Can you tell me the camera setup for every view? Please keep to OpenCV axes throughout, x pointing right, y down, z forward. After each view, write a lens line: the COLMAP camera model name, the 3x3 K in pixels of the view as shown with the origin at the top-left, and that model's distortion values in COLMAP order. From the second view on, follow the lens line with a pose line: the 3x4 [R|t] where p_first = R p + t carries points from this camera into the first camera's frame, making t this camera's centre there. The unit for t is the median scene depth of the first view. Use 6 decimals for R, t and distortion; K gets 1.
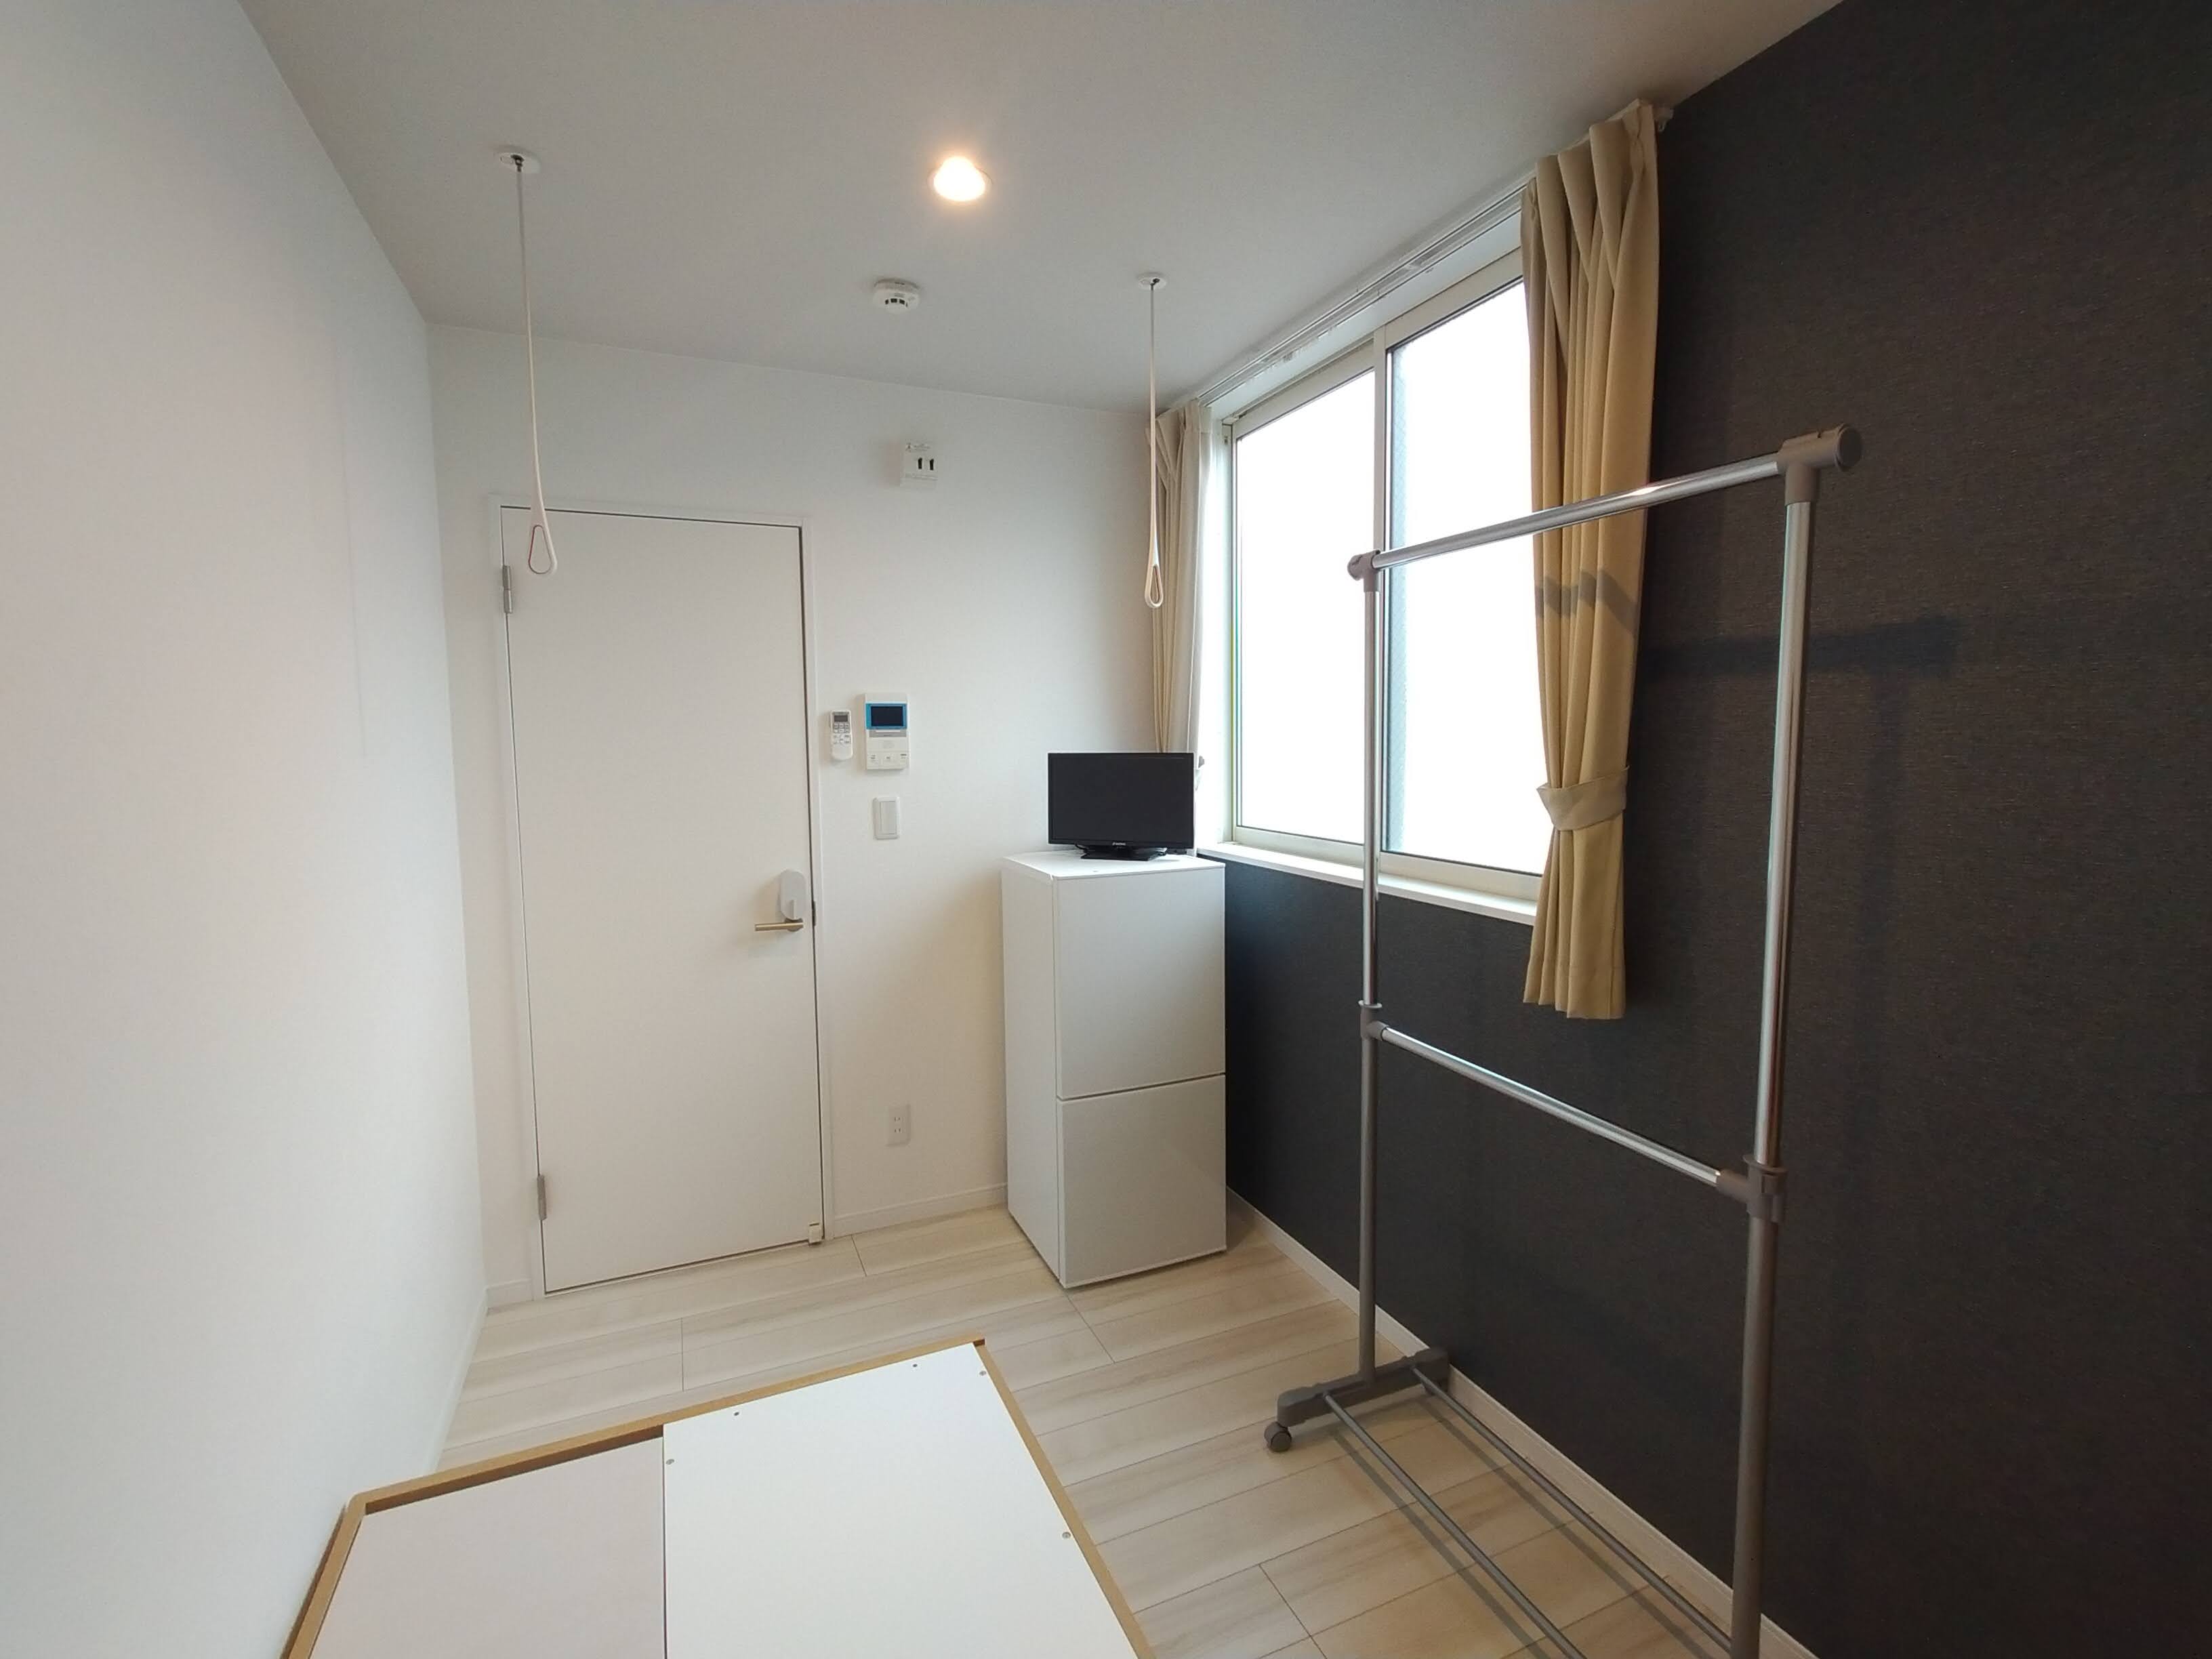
lens RADIAL K [[1003.9, 0, 1100.5], [0, 1003.9, 814.1], [0, 0, 1]] dist [-0.001087, 0.000164]
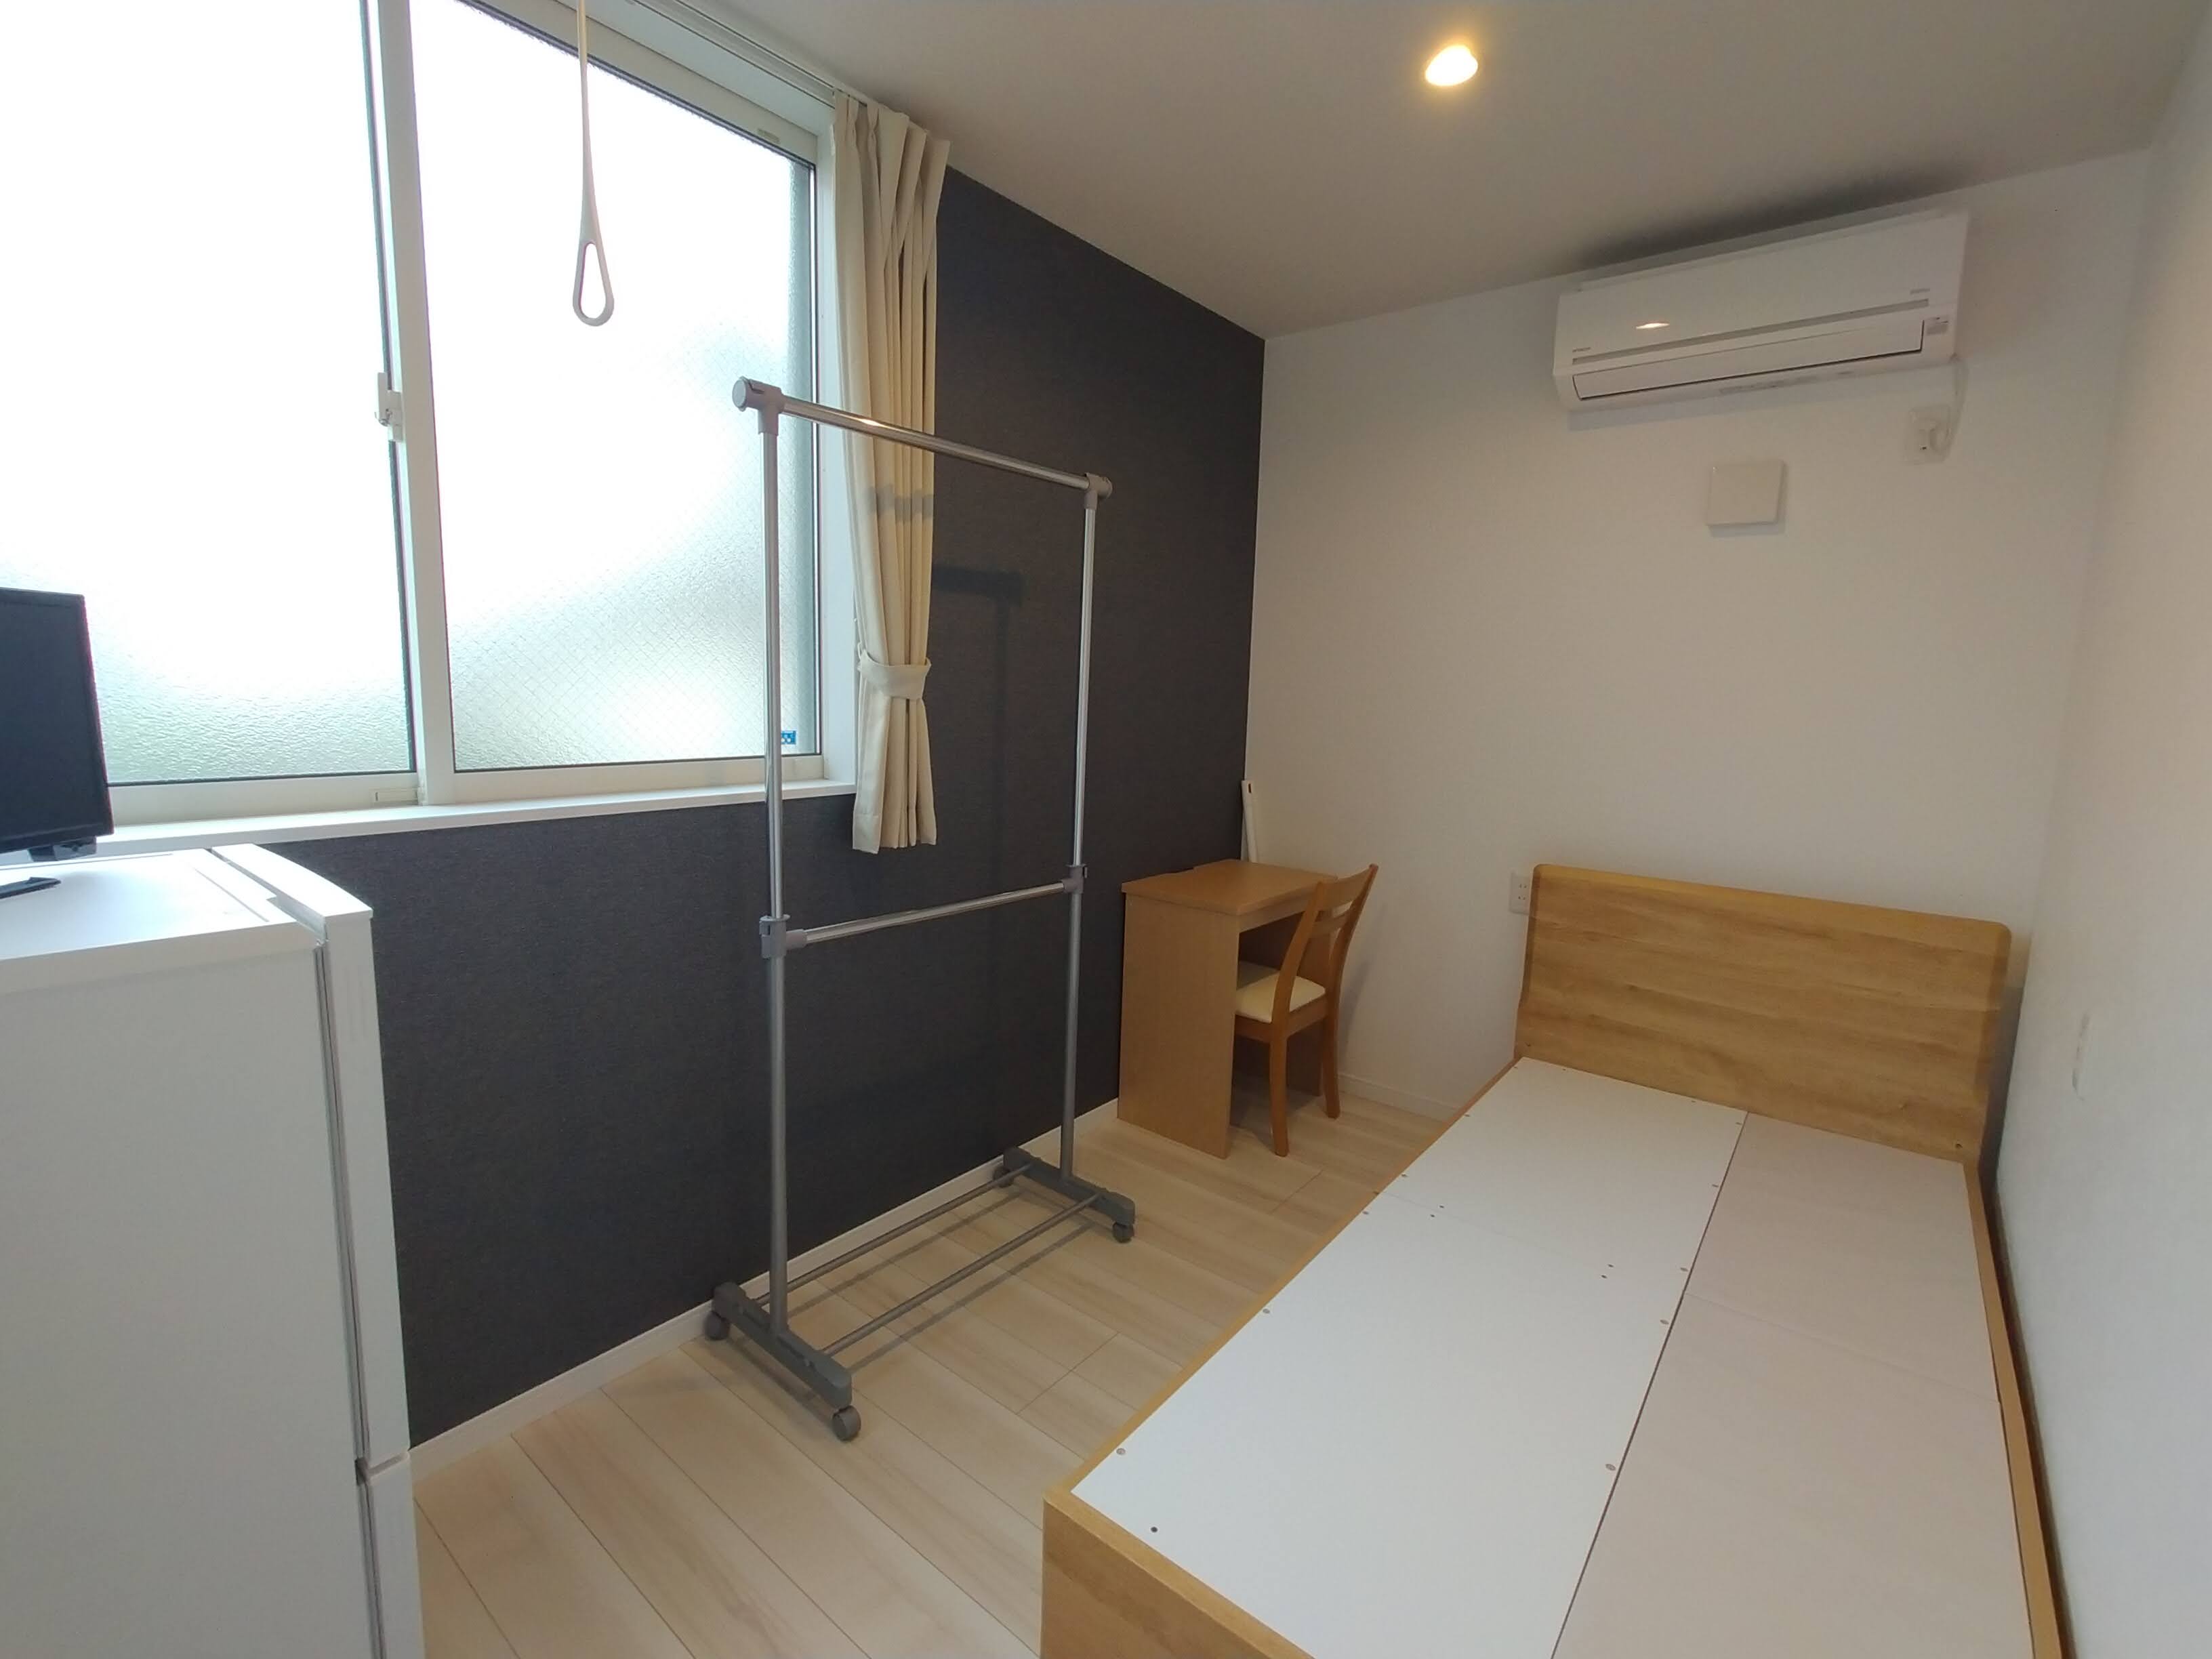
lens RADIAL K [[1003.9, 0, 1100.5], [0, 1003.9, 814.1], [0, 0, 1]] dist [-0.001087, 0.000164]
pose [[-0.472902, -0.128020, 0.871765, -0.739113], [0.044617, 0.984640, 0.168798, -0.044377], [-0.879985, 0.118720, -0.459926, 1.363092]]
